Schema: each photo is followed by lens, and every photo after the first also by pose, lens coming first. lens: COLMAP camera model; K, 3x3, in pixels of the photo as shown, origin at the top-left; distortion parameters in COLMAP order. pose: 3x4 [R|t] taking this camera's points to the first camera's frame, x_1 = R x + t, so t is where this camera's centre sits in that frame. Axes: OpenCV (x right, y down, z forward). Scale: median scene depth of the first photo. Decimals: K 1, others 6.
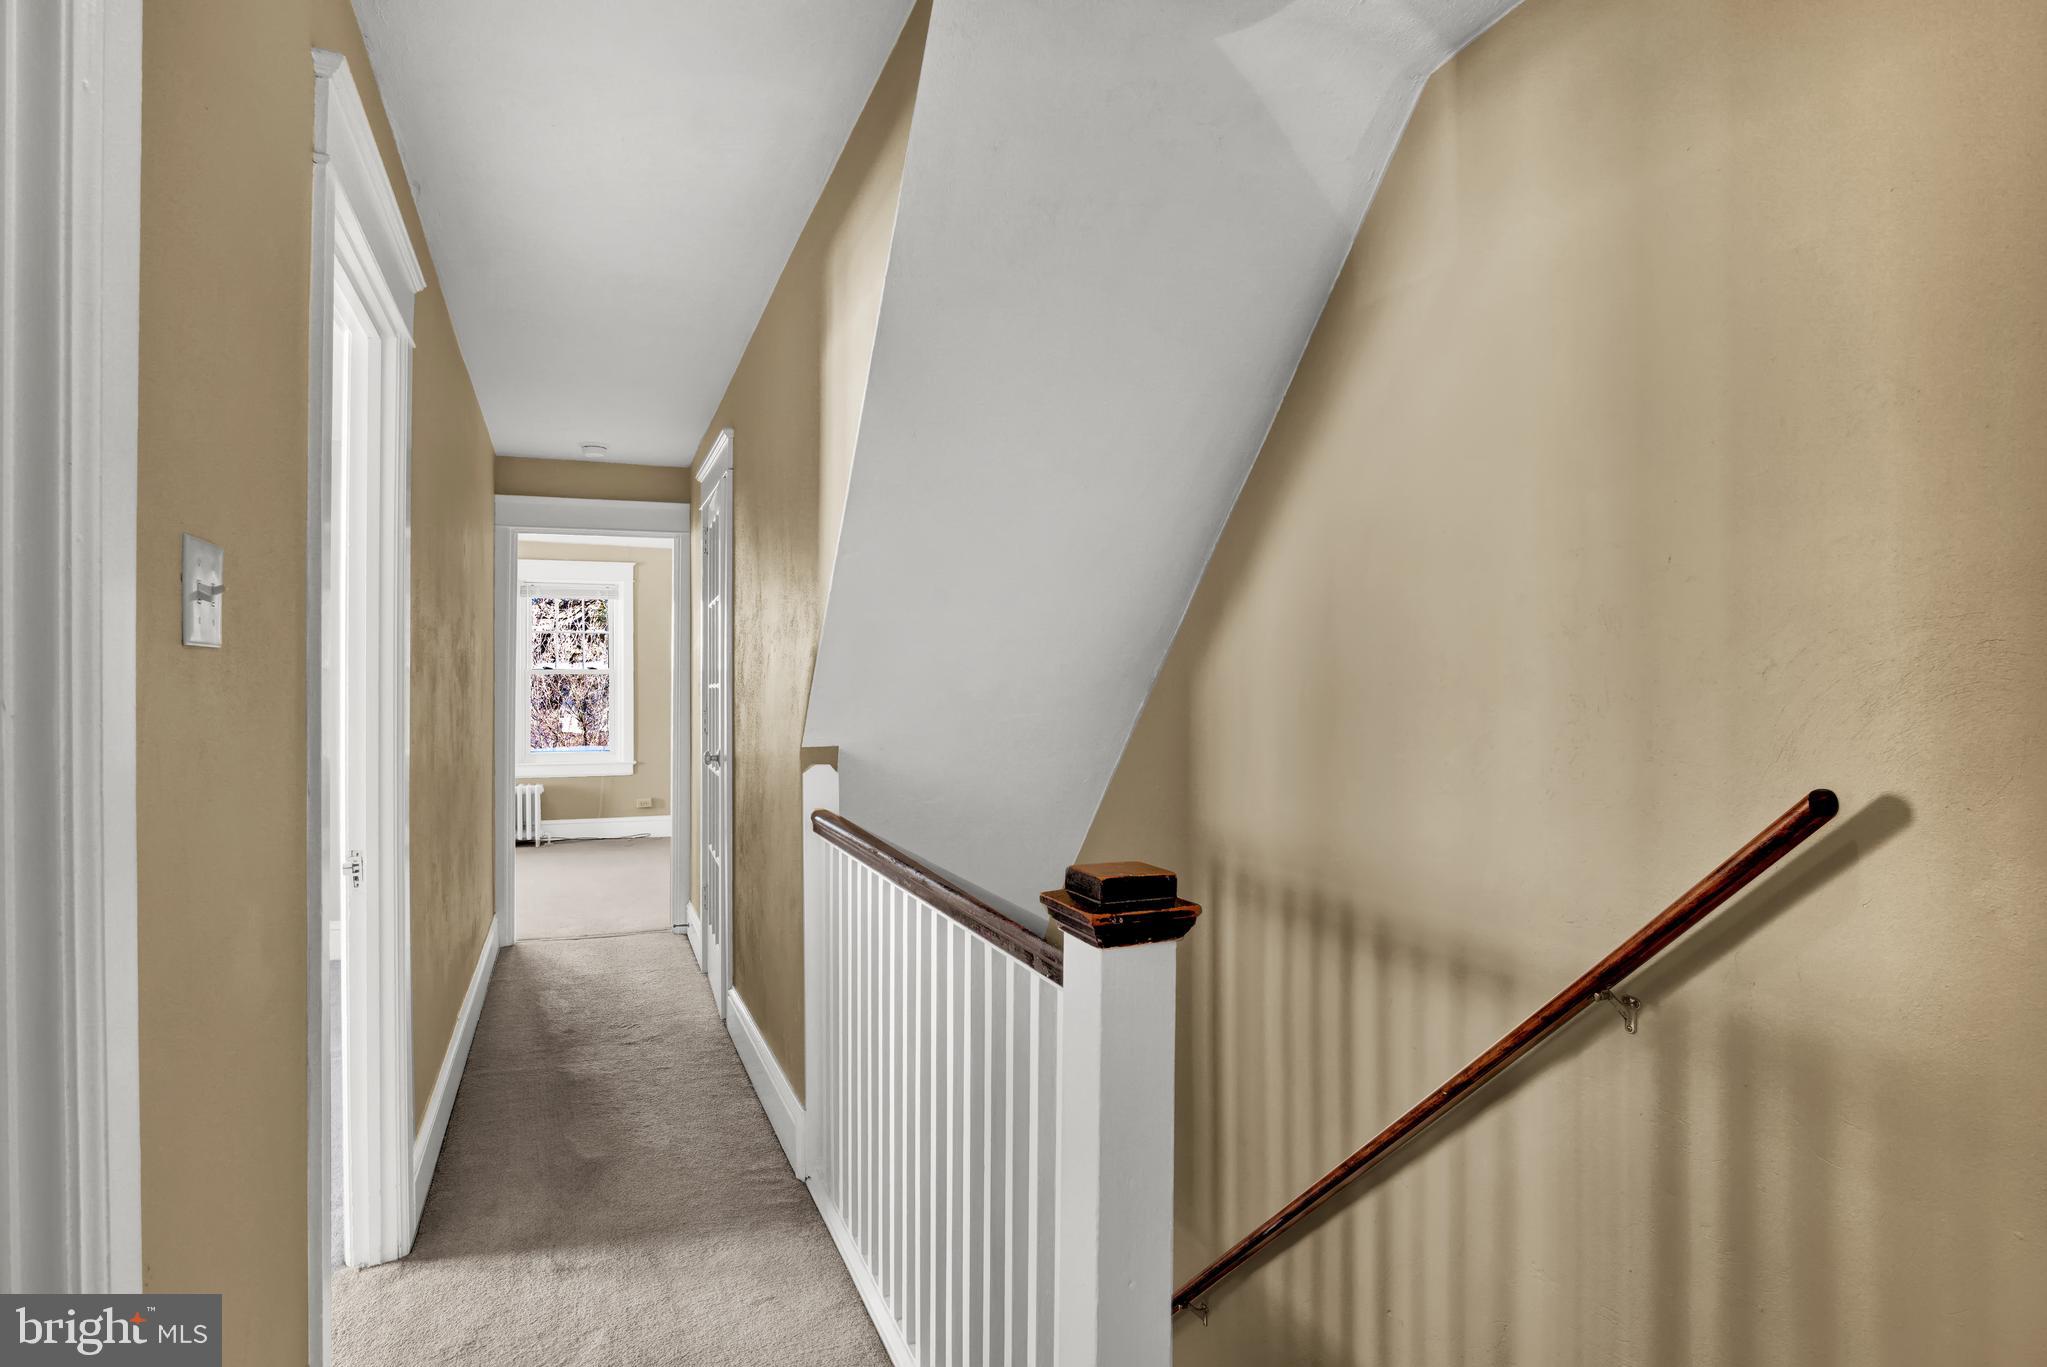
lens RADIAL K [[1094.7, 0, 1013.3], [0, 1094.7, 684.0], [0, 0, 1]] dist [-0.028155, 0.000852]
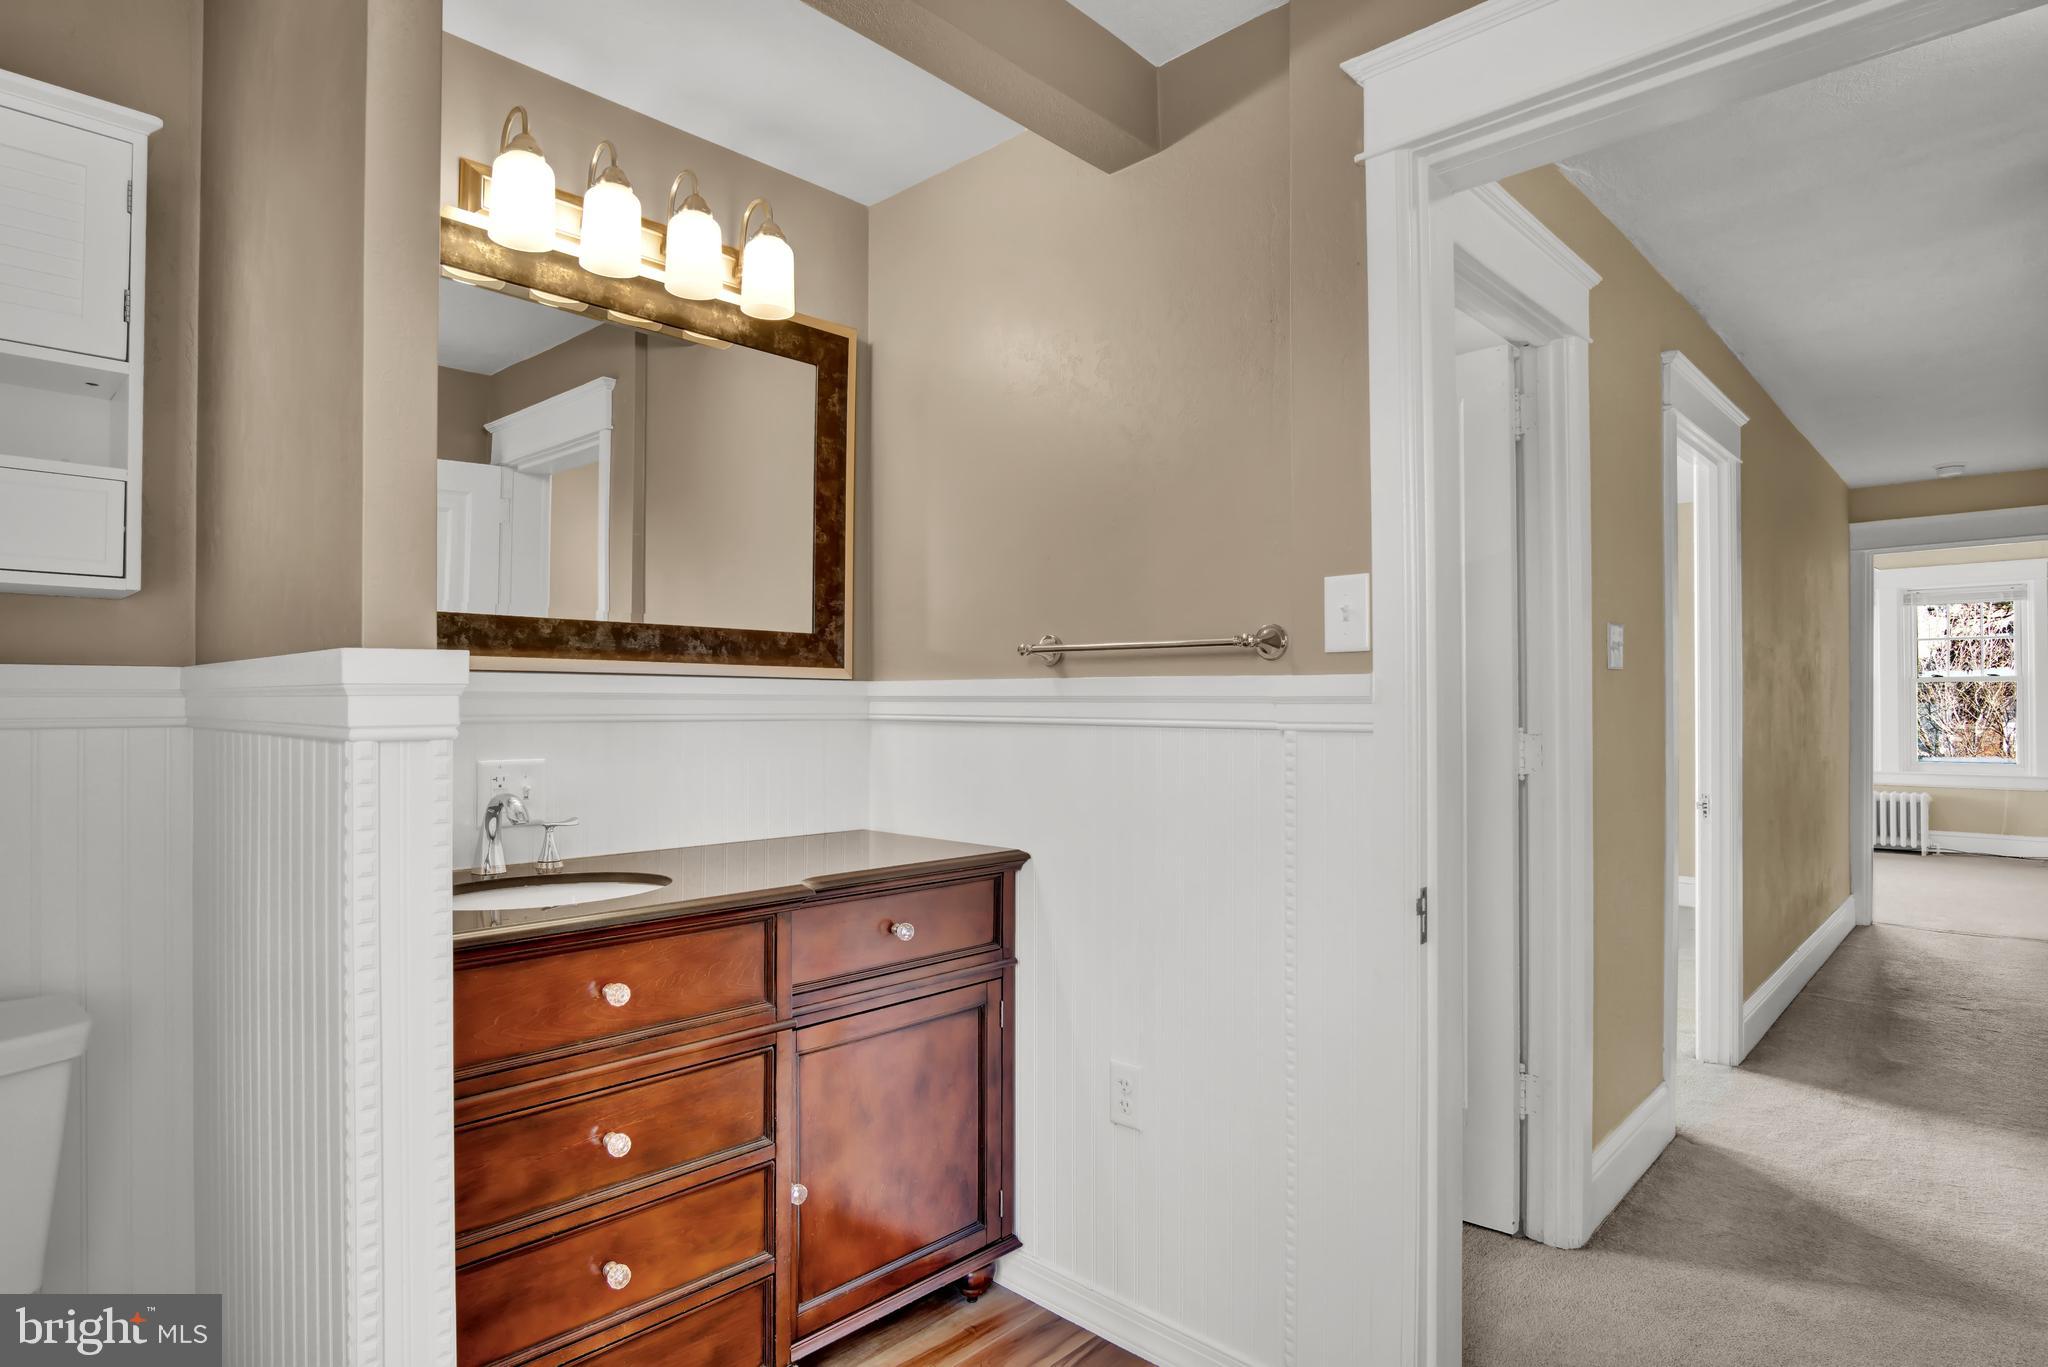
lens RADIAL K [[1096.9, 0, 966.7], [0, 1096.9, 695.5], [0, 0, 1]] dist [-0.035119, 0.003058]
pose [[0.380156, -0.006871, -0.924897, 0.241799], [0.004835, 0.999974, -0.005442, 0.007657], [0.924910, -0.002403, 0.380180, -0.326054]]
